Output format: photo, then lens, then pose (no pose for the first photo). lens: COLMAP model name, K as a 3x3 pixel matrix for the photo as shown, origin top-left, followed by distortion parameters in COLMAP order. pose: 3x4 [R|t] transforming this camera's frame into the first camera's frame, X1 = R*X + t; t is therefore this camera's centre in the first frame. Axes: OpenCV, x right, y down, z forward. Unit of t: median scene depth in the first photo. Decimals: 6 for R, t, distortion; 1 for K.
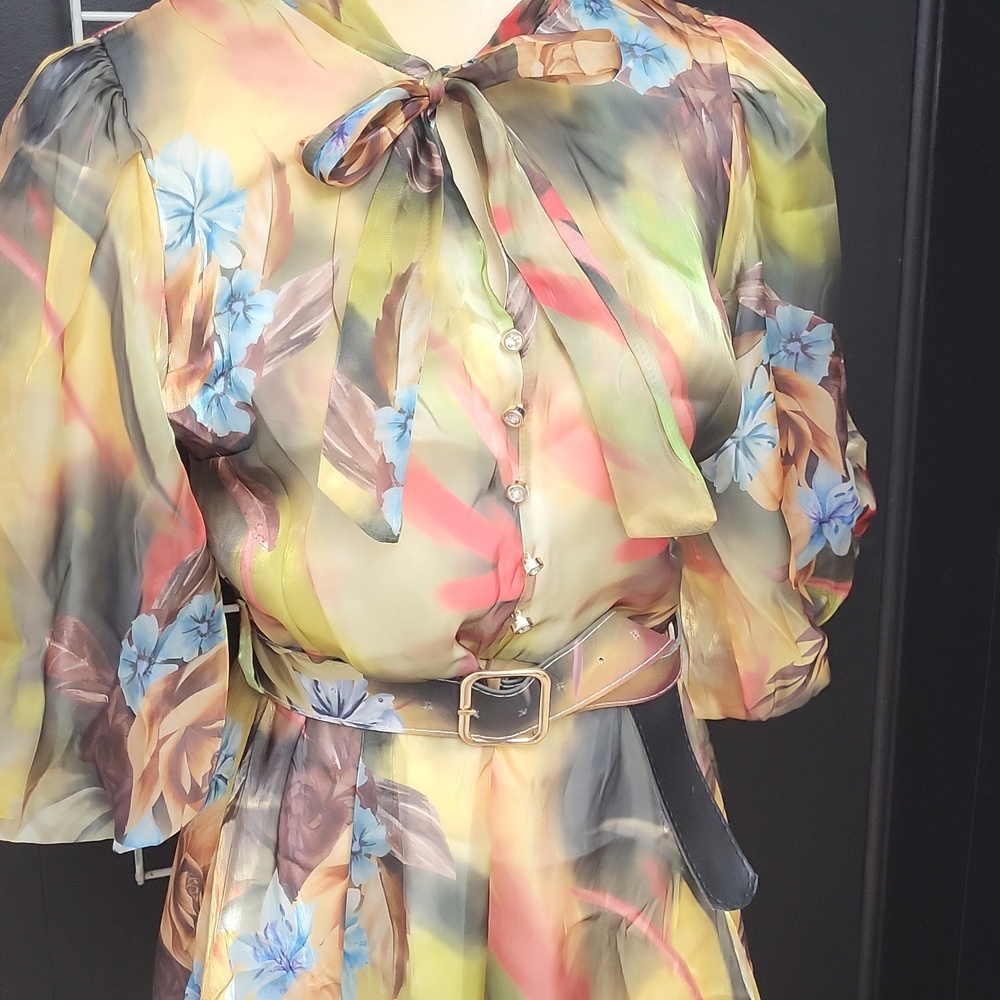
lens RADIAL K [[1637.1, 0, 504.7], [0, 1637.1, 491.3], [0, 0, 1]] dist [0.029577, 0.000000]
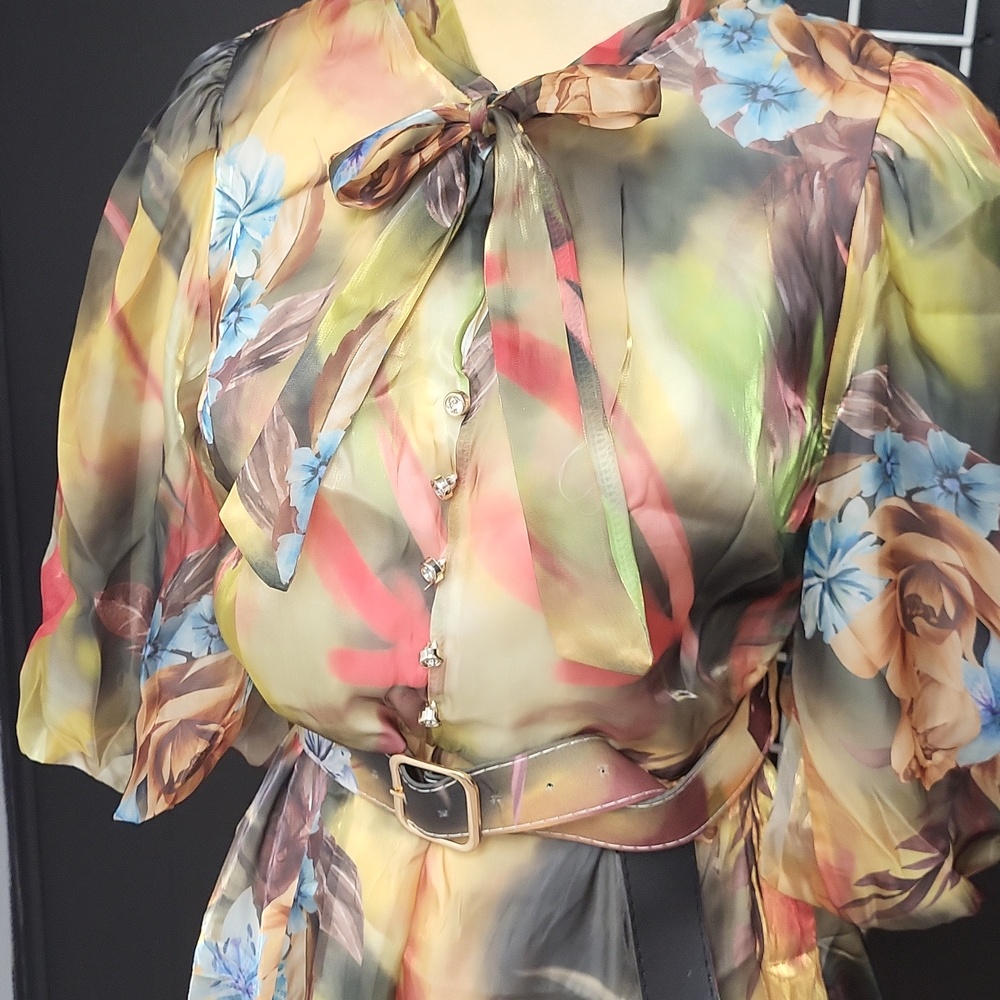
lens RADIAL K [[1637.1, 0, 546.0], [0, 1637.1, 487.7], [0, 0, 1]] dist [0.029577, 0.000000]
pose [[0.819222, 0.216981, -0.530844, 0.487430], [-0.214473, 0.974408, 0.067303, -0.109717], [0.531862, 0.058716, 0.844793, 0.258728]]
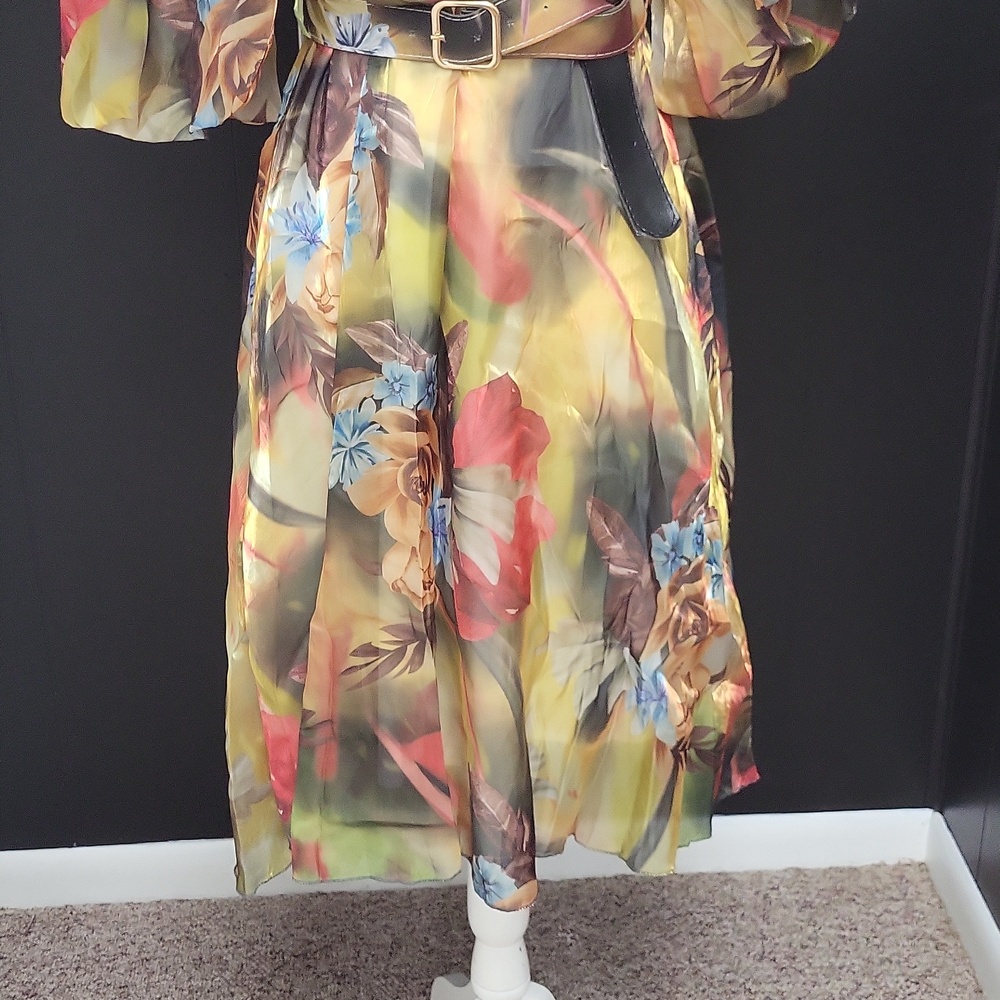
lens RADIAL K [[1637.1, 0, 510.0], [0, 1637.1, 476.8], [0, 0, 1]] dist [0.029577, 0.000000]
pose [[0.967028, 0.104794, -0.232109, 0.373274], [-0.077604, 0.989325, 0.123346, 0.314091], [0.242558, -0.101266, 0.964837, -0.293868]]
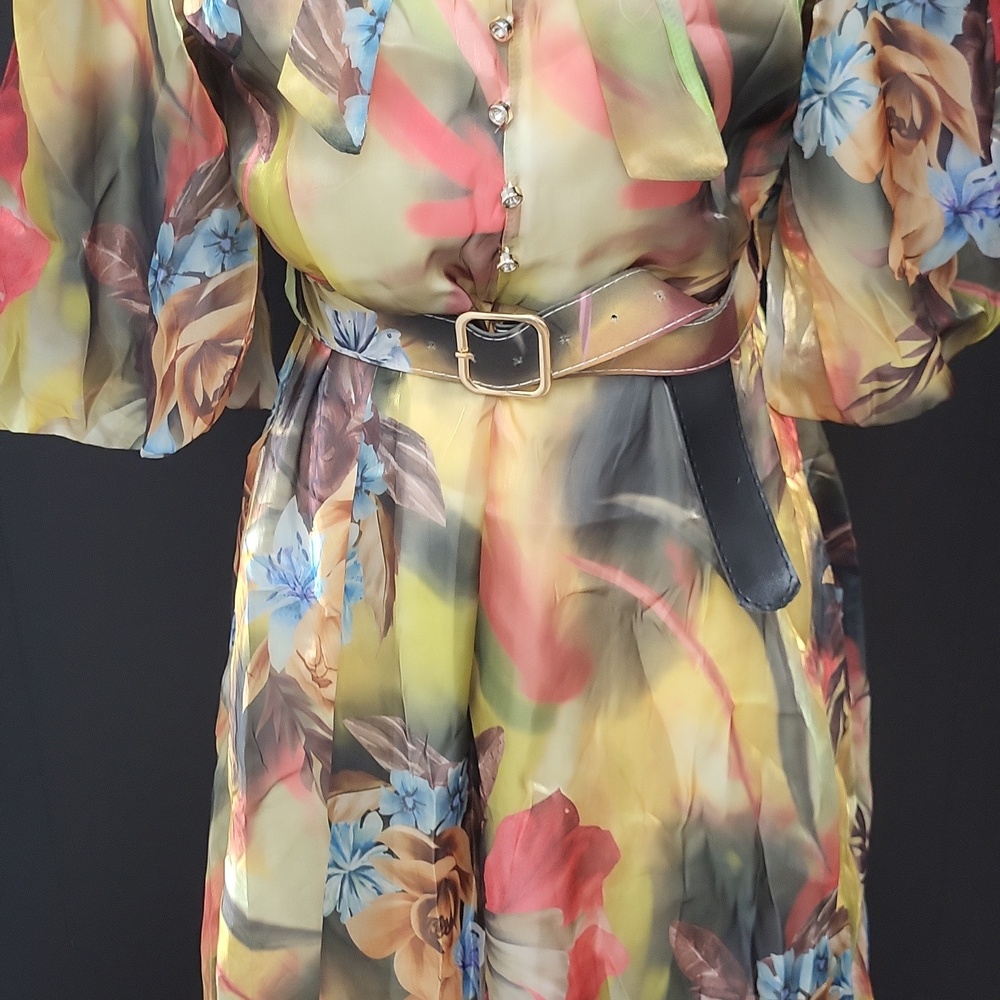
lens RADIAL K [[1637.1, 0, 546.1], [0, 1637.1, 464.8], [0, 0, 1]] dist [0.029577, 0.000000]
pose [[0.948239, 0.121632, -0.293340, 0.307659], [-0.087052, 0.987916, 0.128233, 0.070413], [0.305393, -0.096060, 0.947369, 0.099955]]
